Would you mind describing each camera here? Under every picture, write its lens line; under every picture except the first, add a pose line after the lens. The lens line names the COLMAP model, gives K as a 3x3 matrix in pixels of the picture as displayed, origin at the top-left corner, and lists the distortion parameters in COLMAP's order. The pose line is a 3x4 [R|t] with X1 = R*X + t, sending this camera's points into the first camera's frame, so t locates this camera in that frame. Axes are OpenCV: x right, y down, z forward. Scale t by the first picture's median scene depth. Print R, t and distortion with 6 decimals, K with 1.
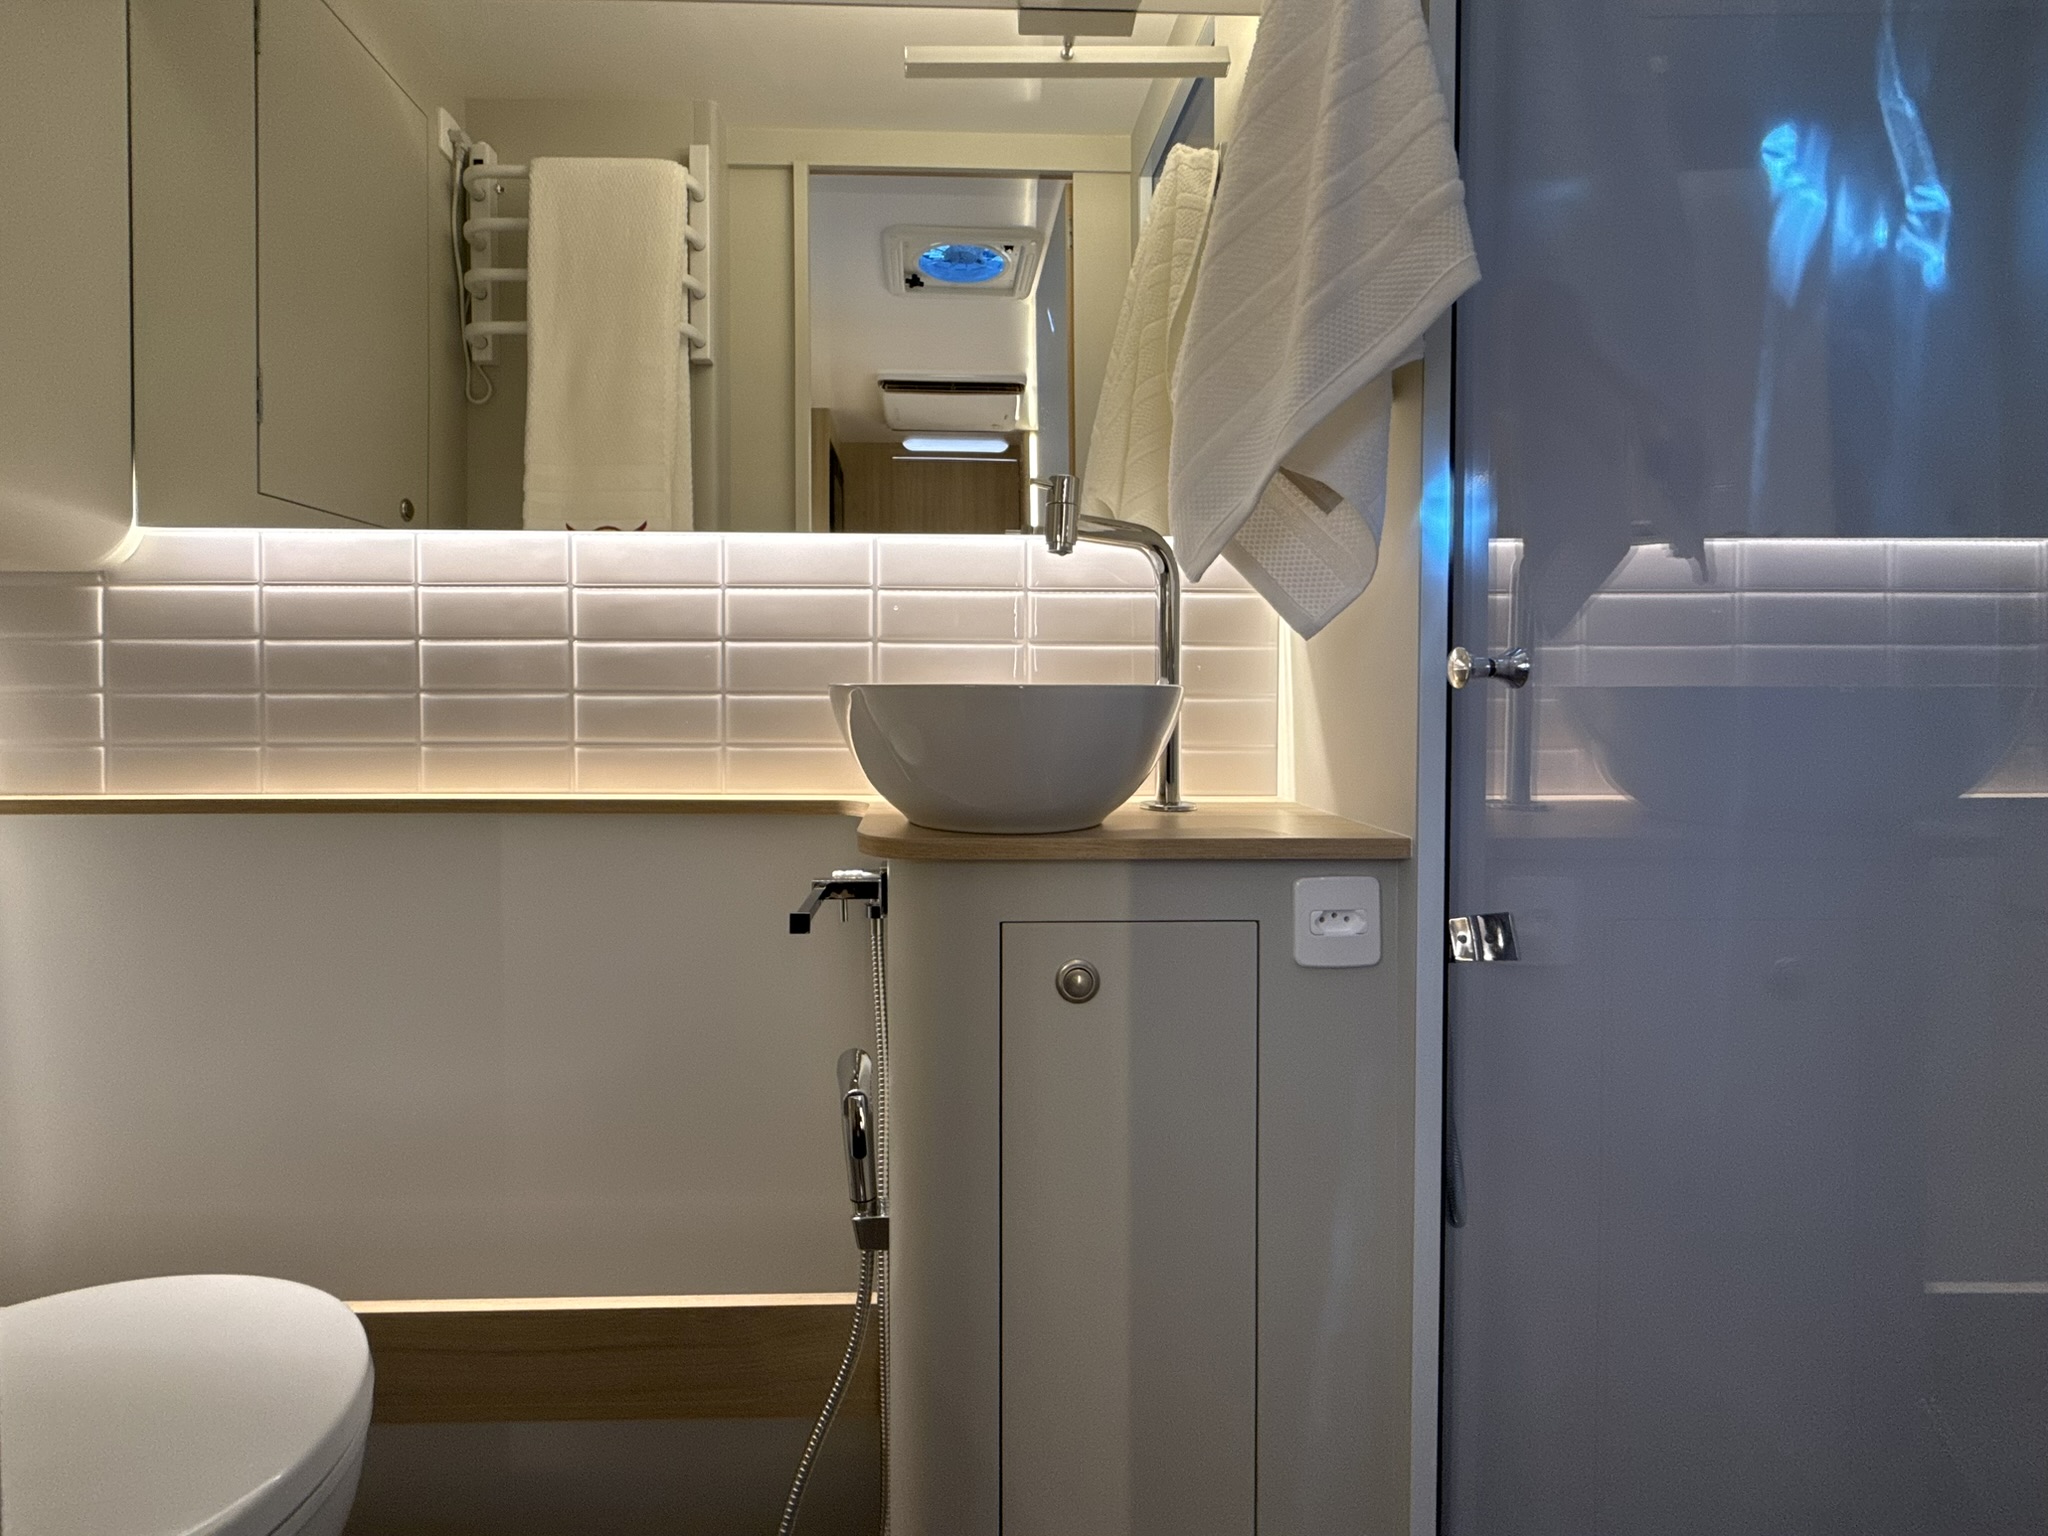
lens RADIAL K [[822.1, 0, 1024.0], [0, 822.1, 768.0], [0, 0, 1]] dist [0.004063, 0.000451]
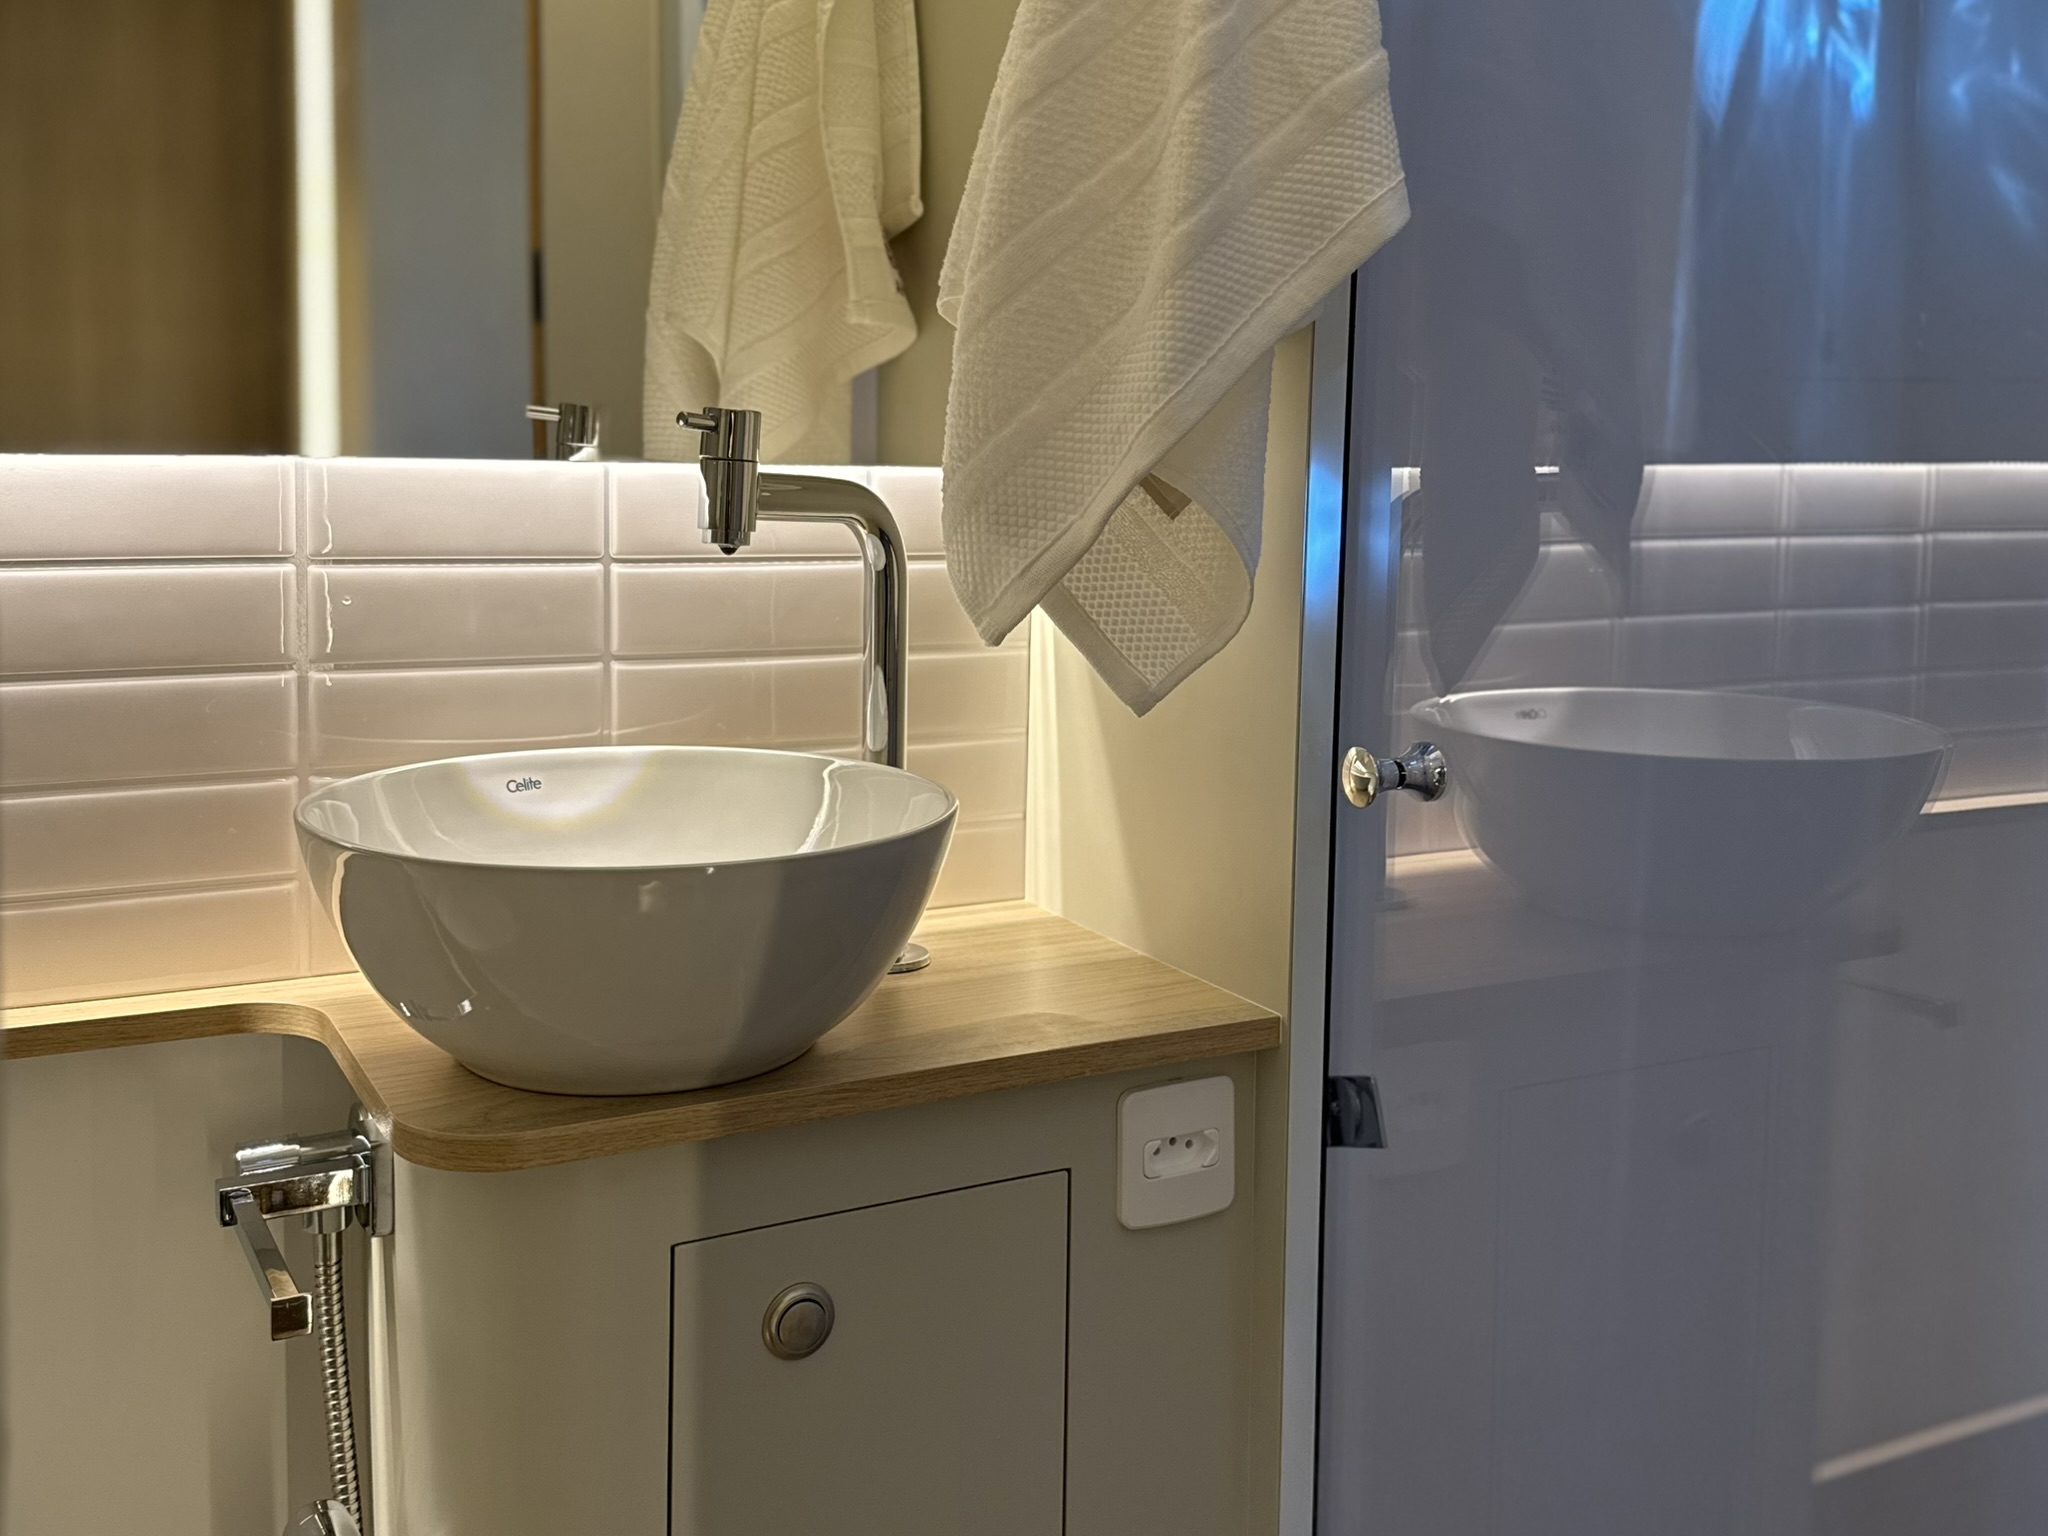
lens RADIAL K [[1727.8, 0, 1024.0], [0, 1727.8, 768.0], [0, 0, 1]] dist [0.049139, -0.013433]
pose [[0.911209, -0.034361, 0.410509, -0.273142], [0.002902, 0.997026, 0.077012, -0.217630], [-0.411935, -0.068983, 0.908599, -0.151569]]
